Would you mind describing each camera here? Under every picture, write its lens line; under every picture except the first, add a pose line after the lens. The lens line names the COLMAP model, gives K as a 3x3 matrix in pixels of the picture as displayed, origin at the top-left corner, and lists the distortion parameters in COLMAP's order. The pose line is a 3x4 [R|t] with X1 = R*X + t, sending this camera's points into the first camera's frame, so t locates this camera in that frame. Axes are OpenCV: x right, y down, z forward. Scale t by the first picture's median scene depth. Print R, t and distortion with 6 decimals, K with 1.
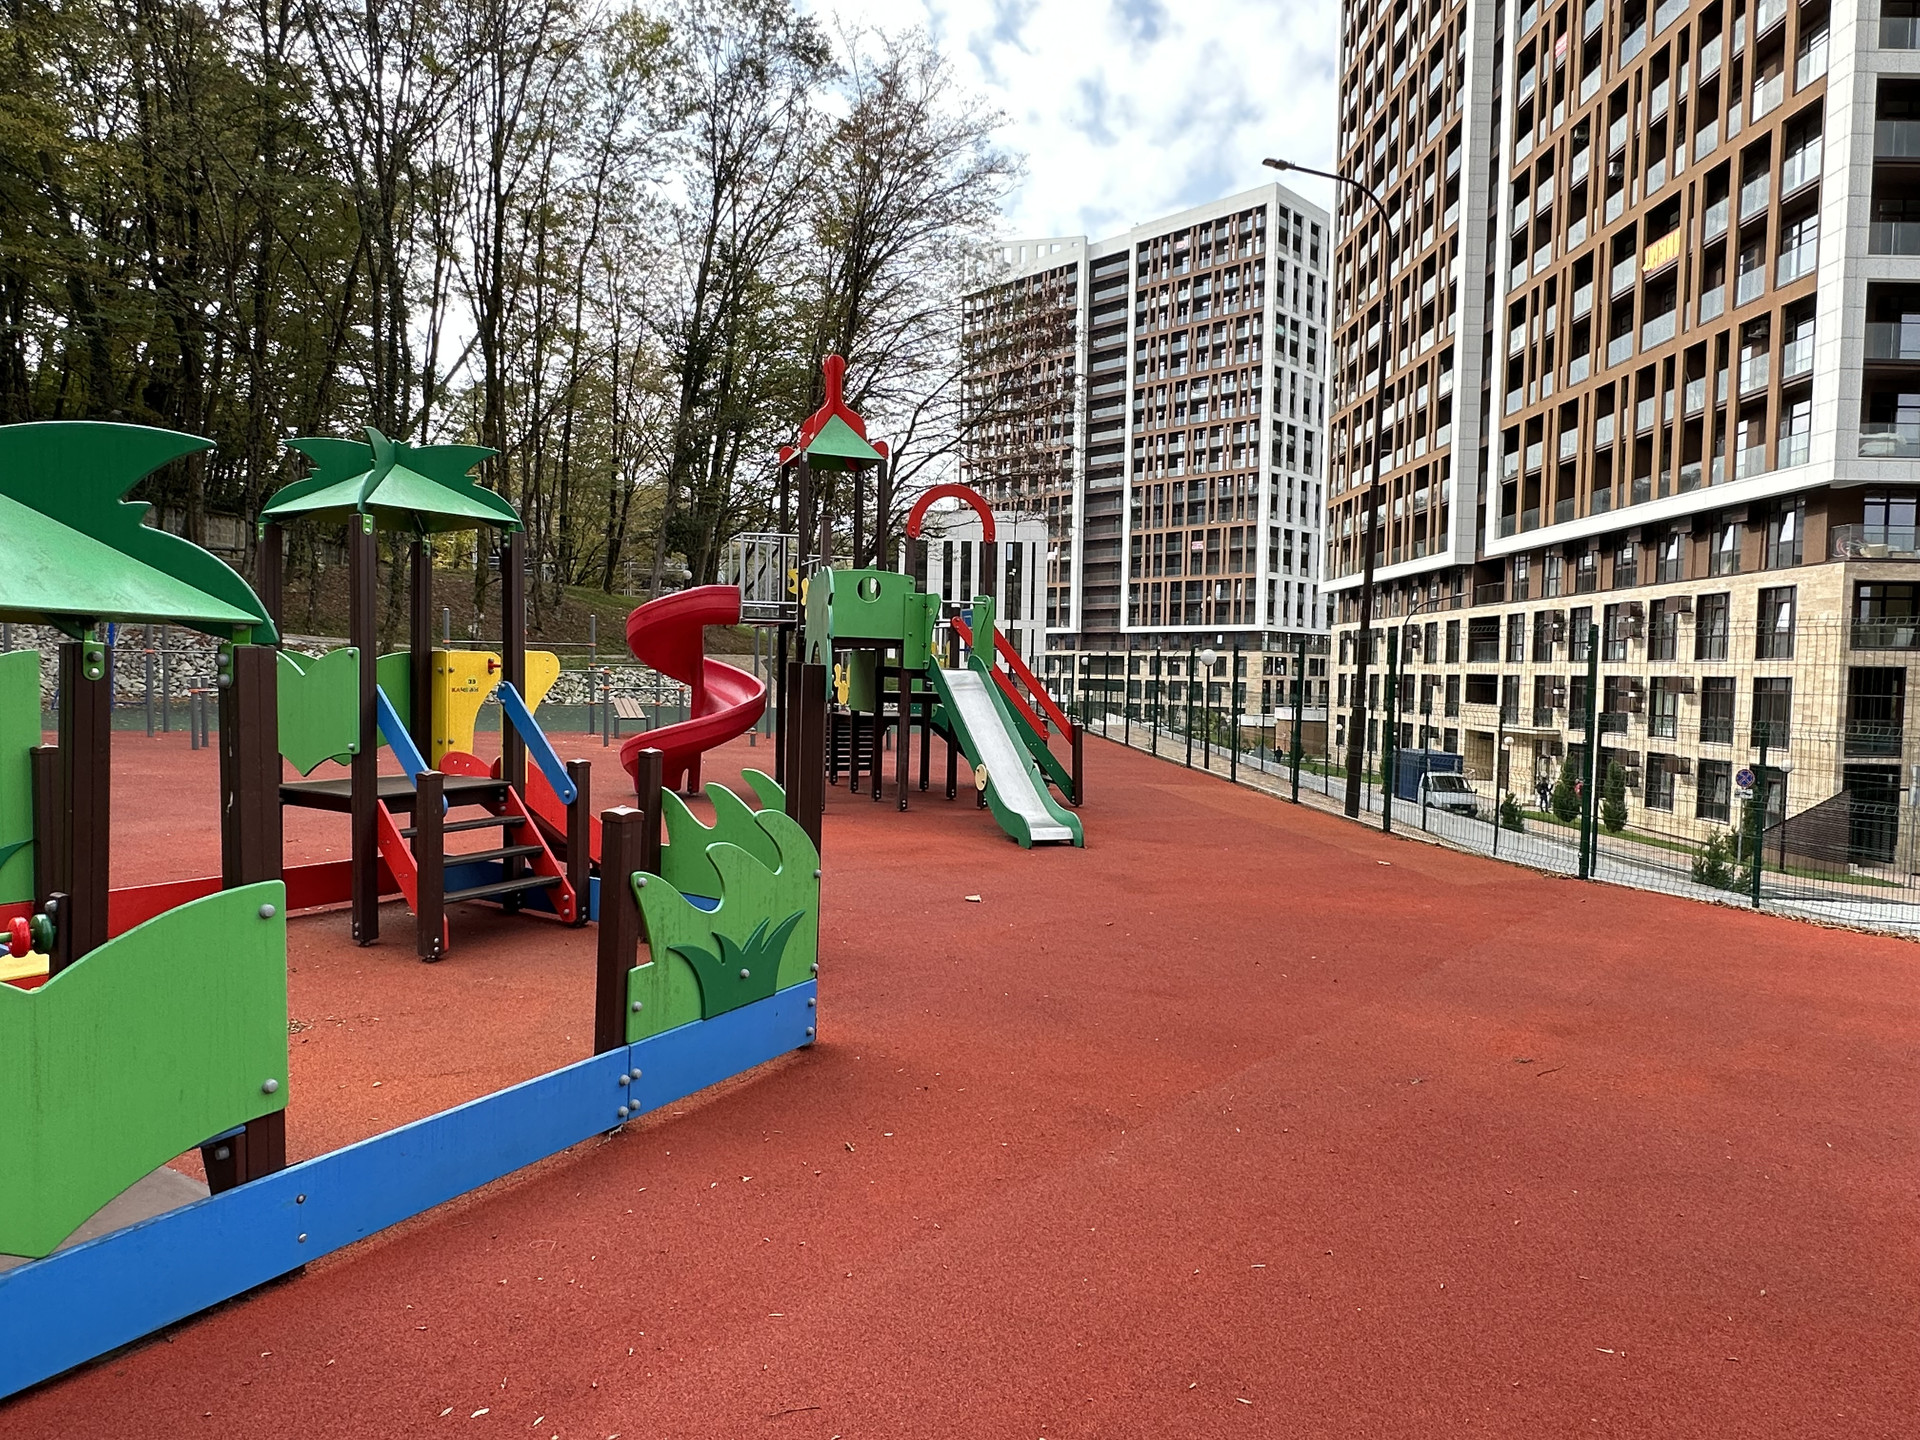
lens RADIAL K [[1163.0, 0, 960.0], [0, 1163.0, 720.0], [0, 0, 1]] dist [0.000552, 0.000423]
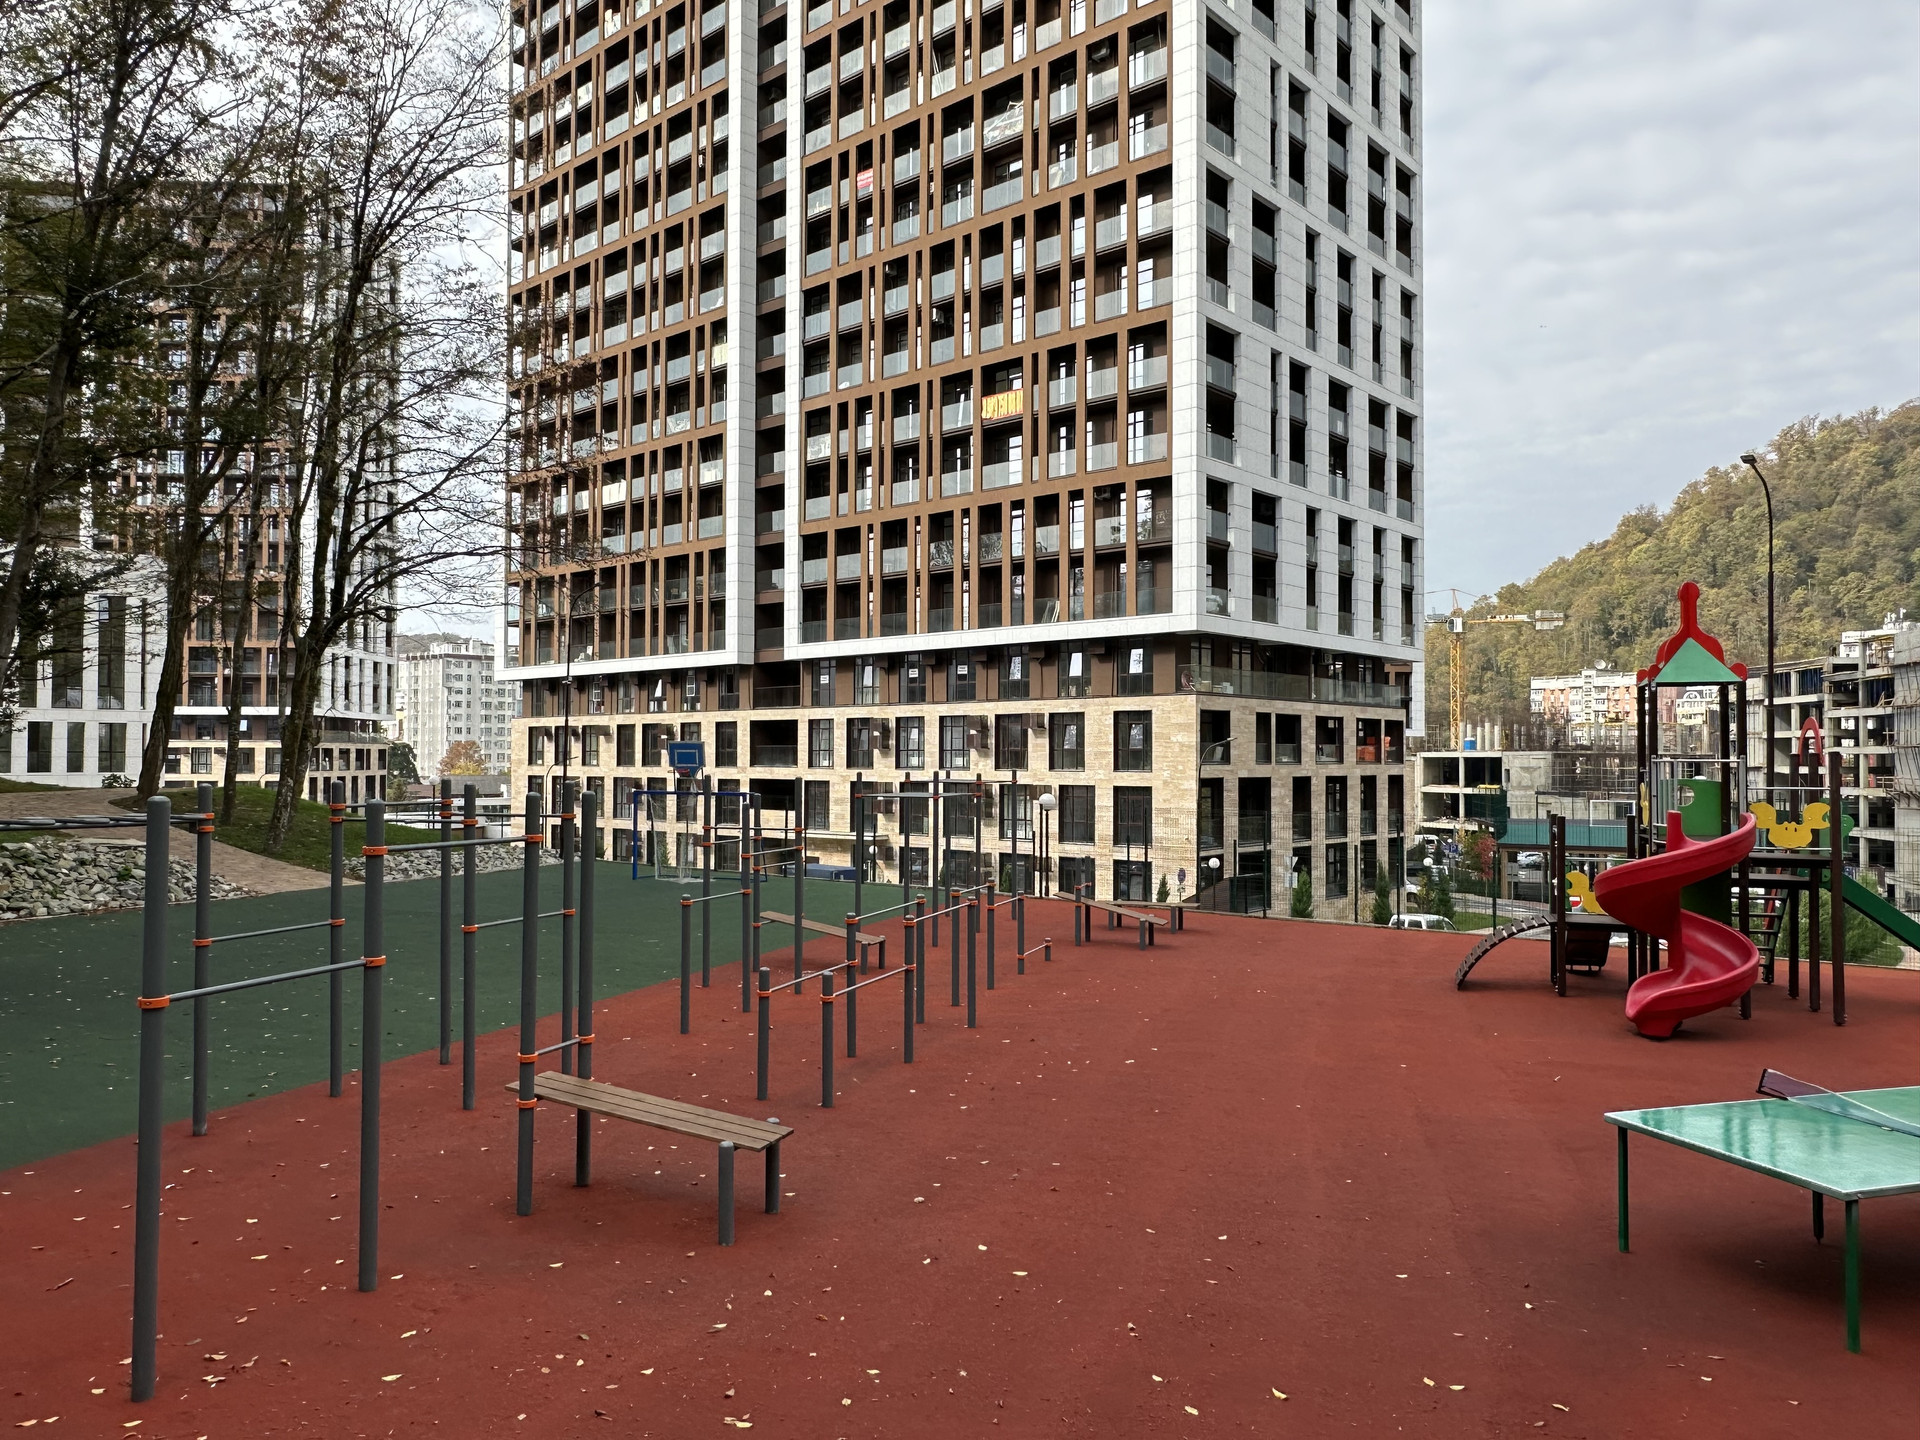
lens RADIAL K [[1345.3, 0, 956.2], [0, 1345.3, 740.9], [0, 0, 1]] dist [-0.004013, -0.001095]
pose [[0.661252, -0.005857, 0.750141, -0.213114], [0.040993, 0.998758, -0.028337, -0.024252], [-0.749043, 0.049489, 0.660671, 0.105425]]
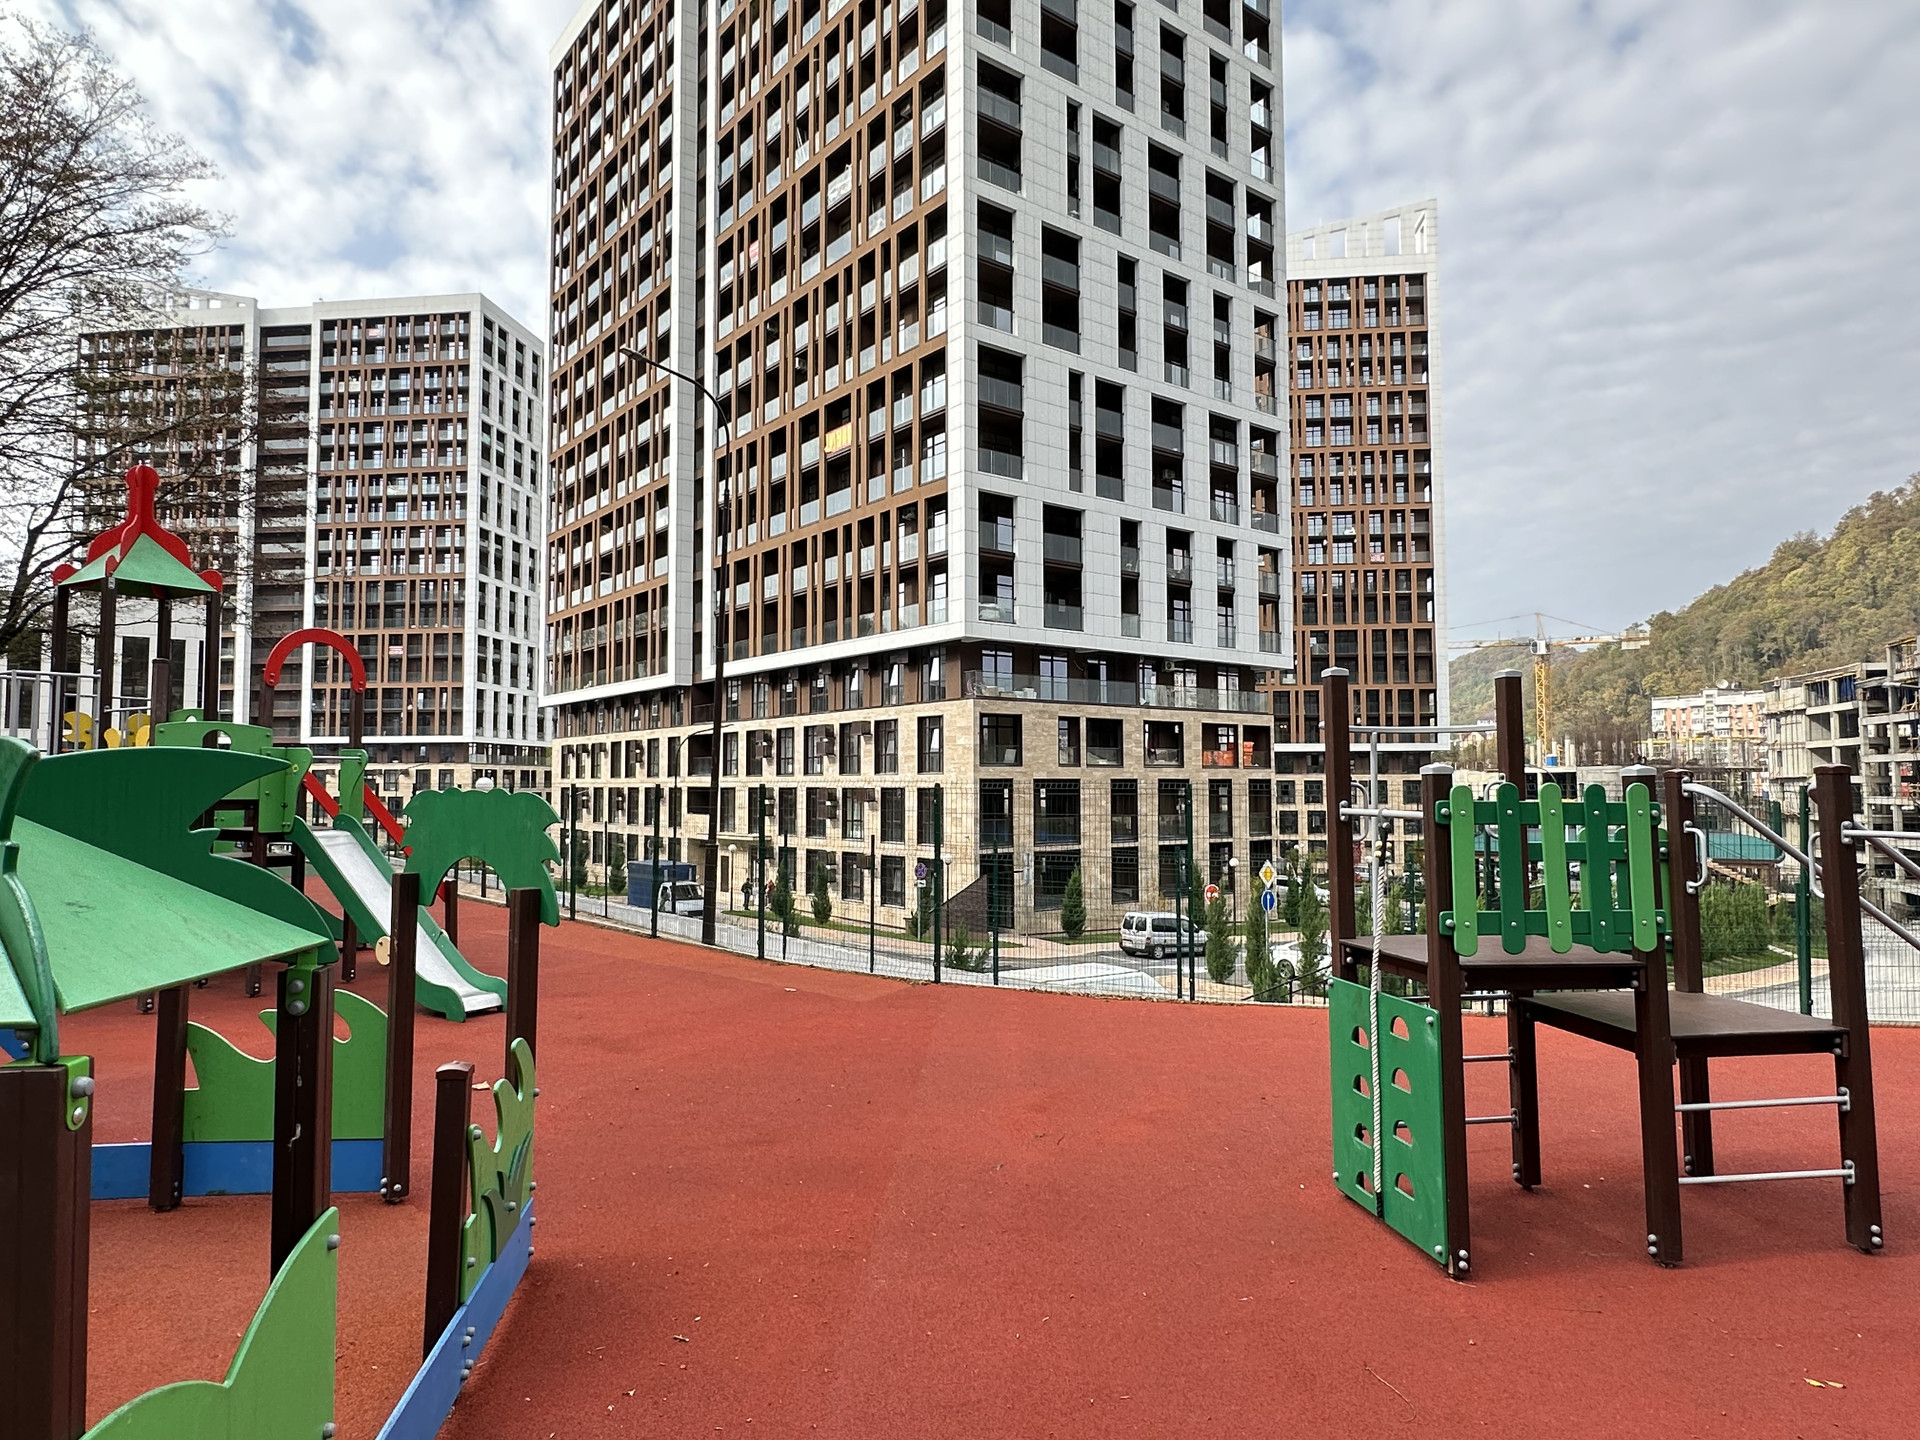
lens RADIAL K [[1161.4, 0, 964.2], [0, 1161.4, 727.3], [0, 0, 1]] dist [-0.001158, -0.000001]
pose [[0.784608, 0.010386, 0.619905, -0.023520], [0.043080, 0.996530, -0.071222, -0.005092], [-0.618494, 0.082587, 0.781438, -0.003384]]
